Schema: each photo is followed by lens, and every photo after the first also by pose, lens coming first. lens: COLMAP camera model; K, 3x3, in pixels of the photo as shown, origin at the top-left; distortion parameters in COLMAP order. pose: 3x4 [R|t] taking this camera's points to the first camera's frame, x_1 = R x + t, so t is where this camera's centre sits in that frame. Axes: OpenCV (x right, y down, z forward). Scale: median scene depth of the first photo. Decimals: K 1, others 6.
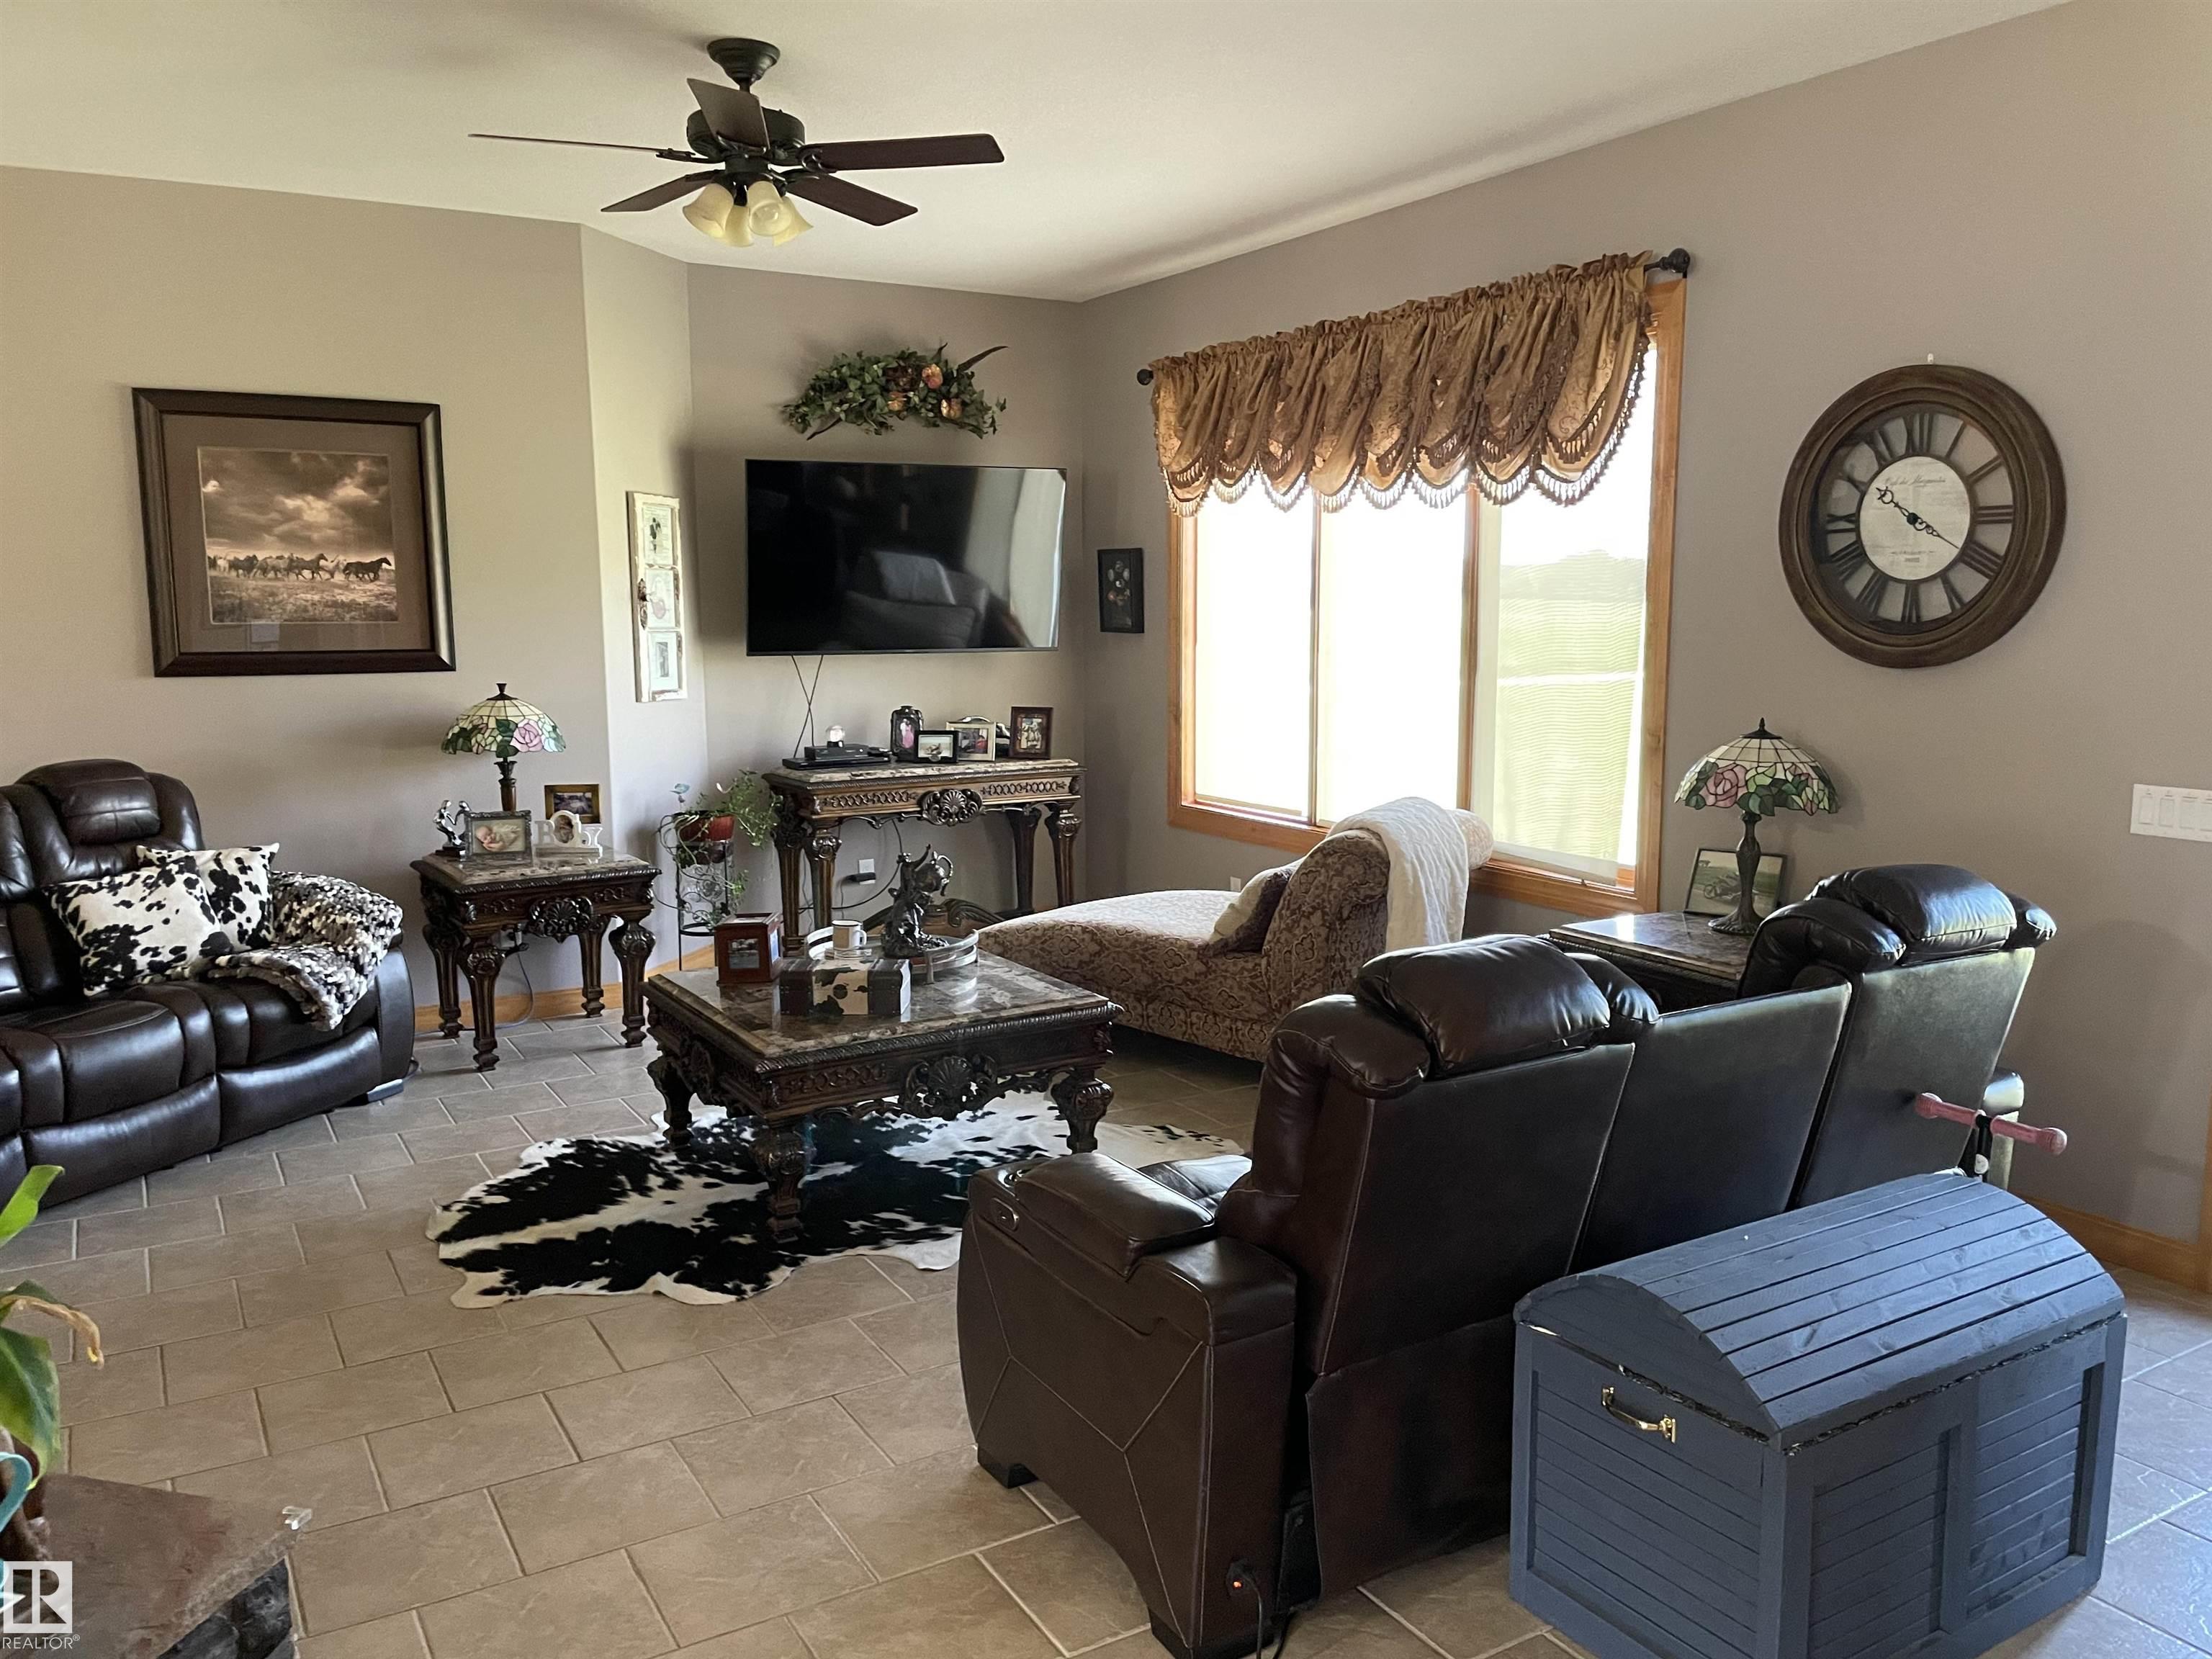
lens RADIAL K [[1701.9, 0, 1103.8], [0, 1701.9, 821.4], [0, 0, 1]] dist [0.101369, -0.159763]
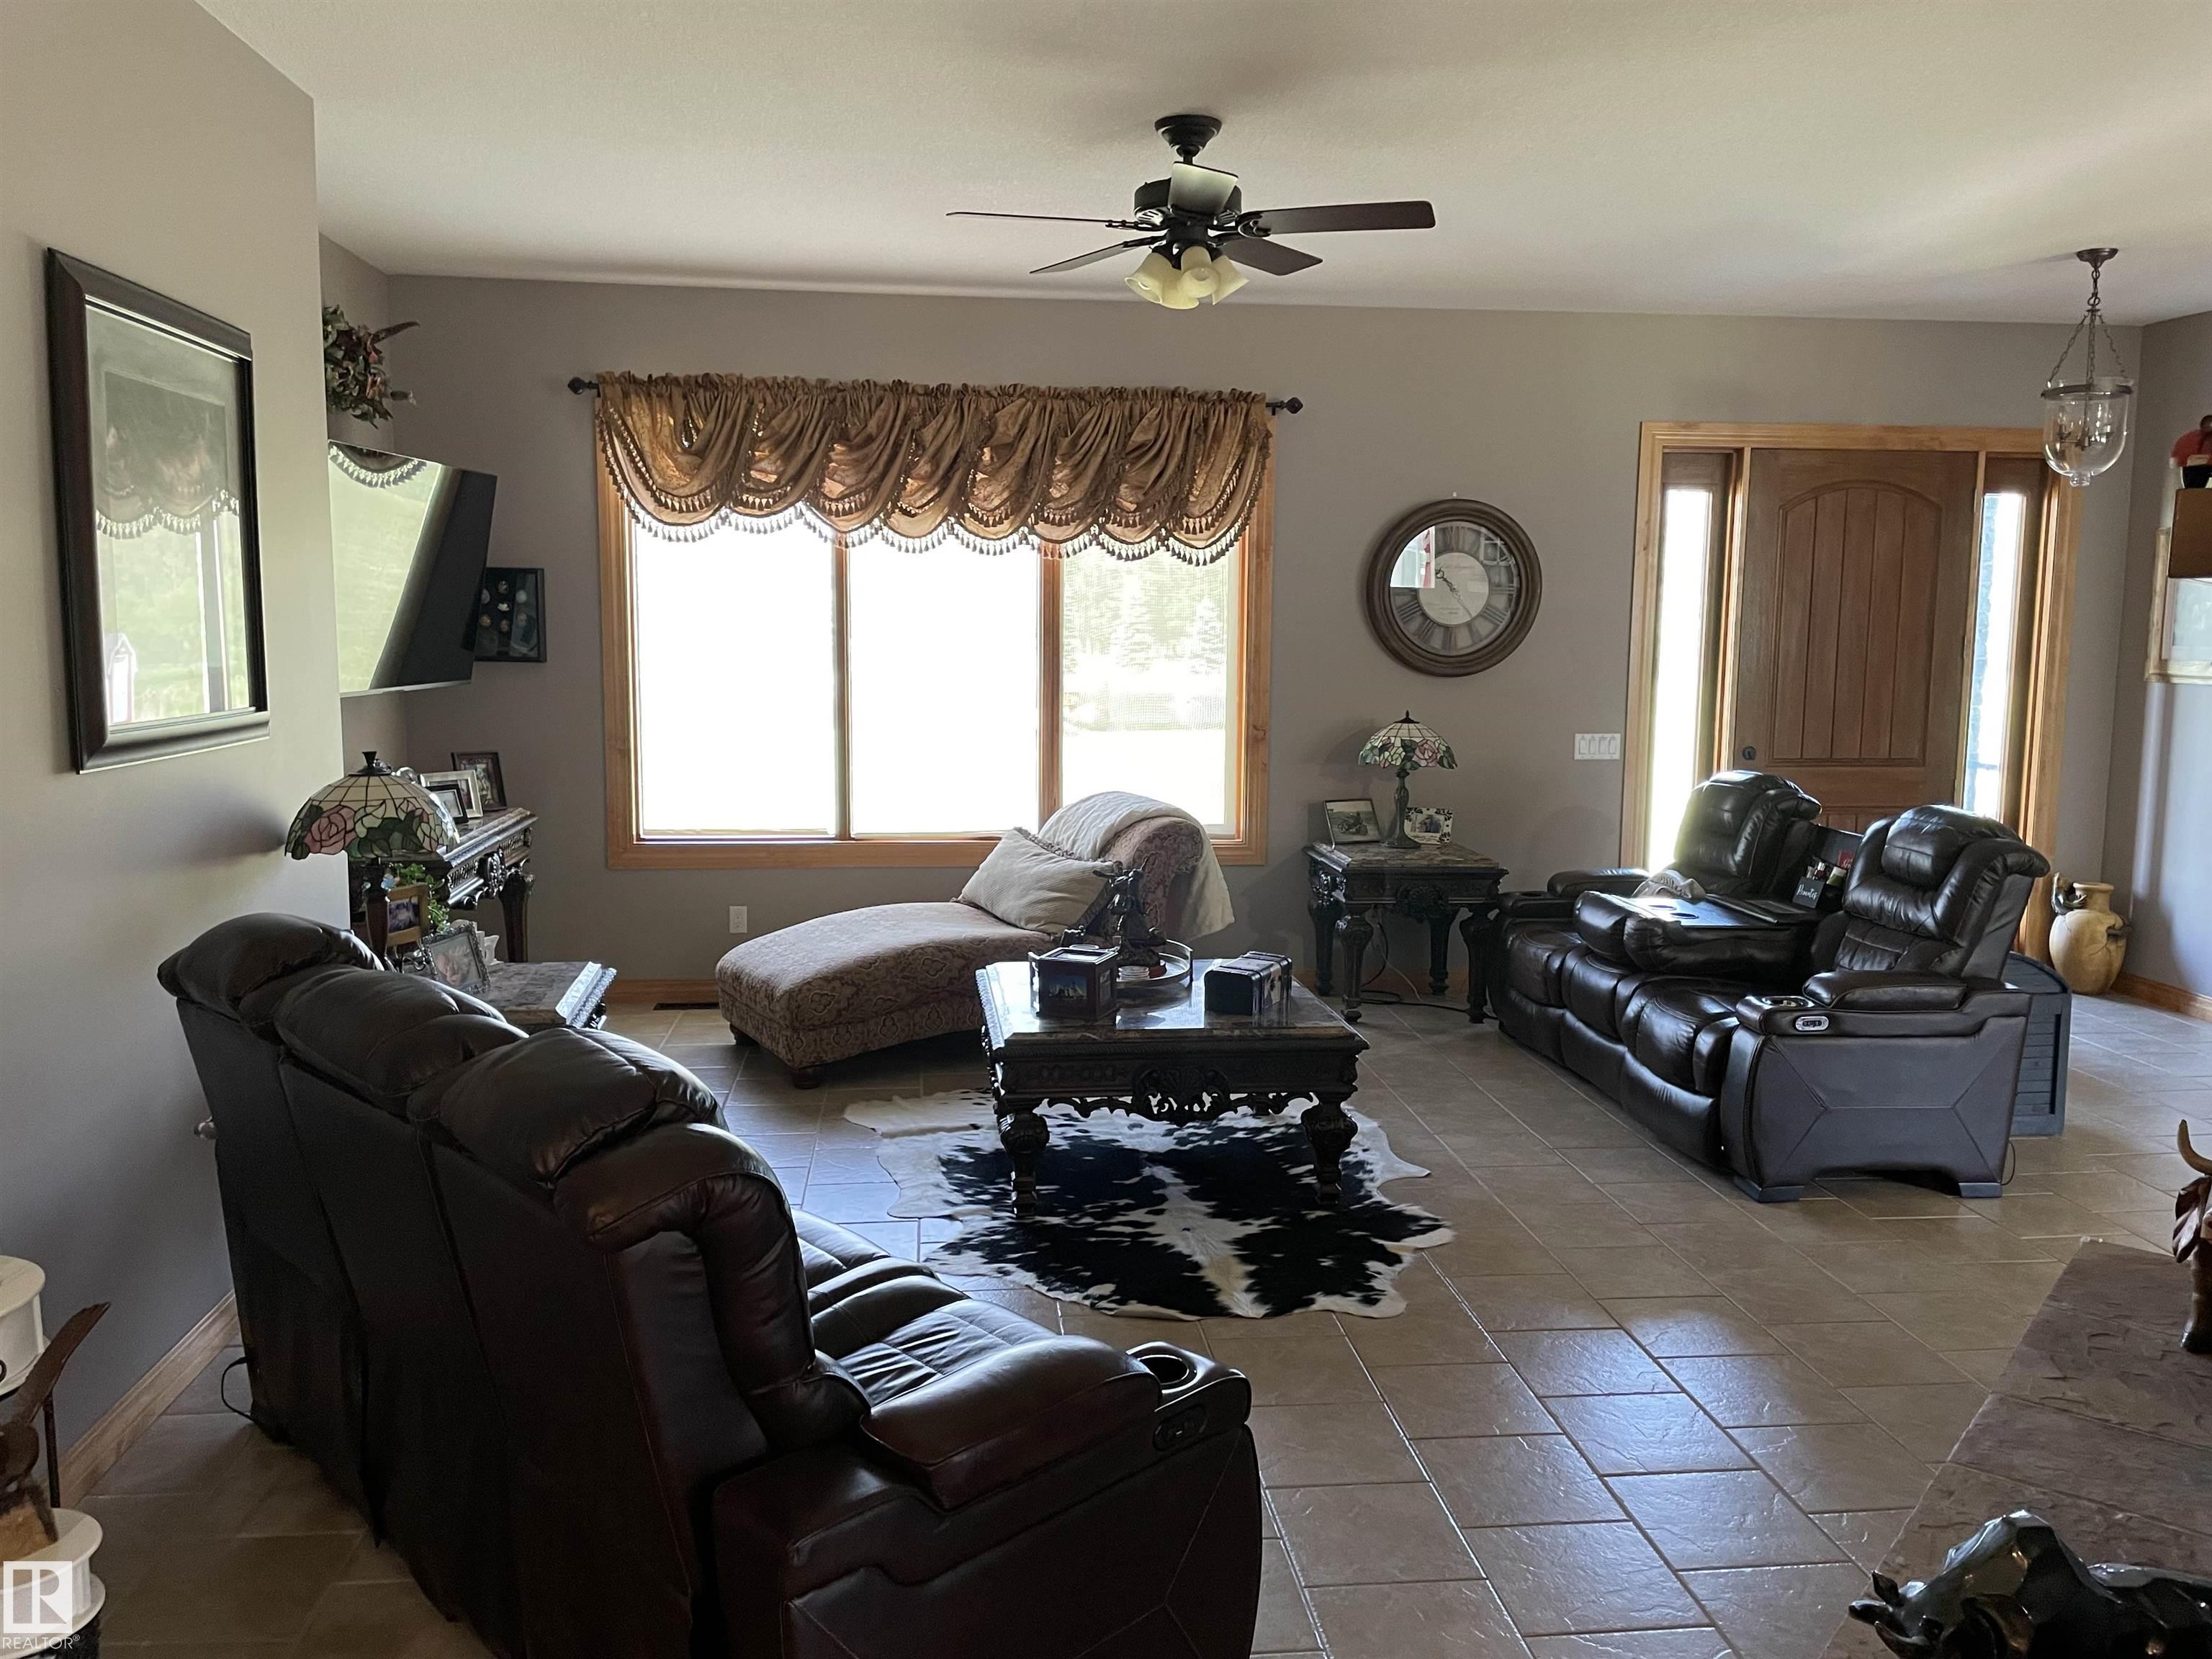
lens RADIAL K [[1701.9, 0, 1103.8], [0, 1701.9, 821.4], [0, 0, 1]] dist [0.101369, -0.159763]
pose [[0.394004, -0.090717, 0.914621, -1.117283], [0.111990, 0.992441, 0.050192, -0.065692], [-0.912260, 0.082653, 0.401185, 0.604353]]
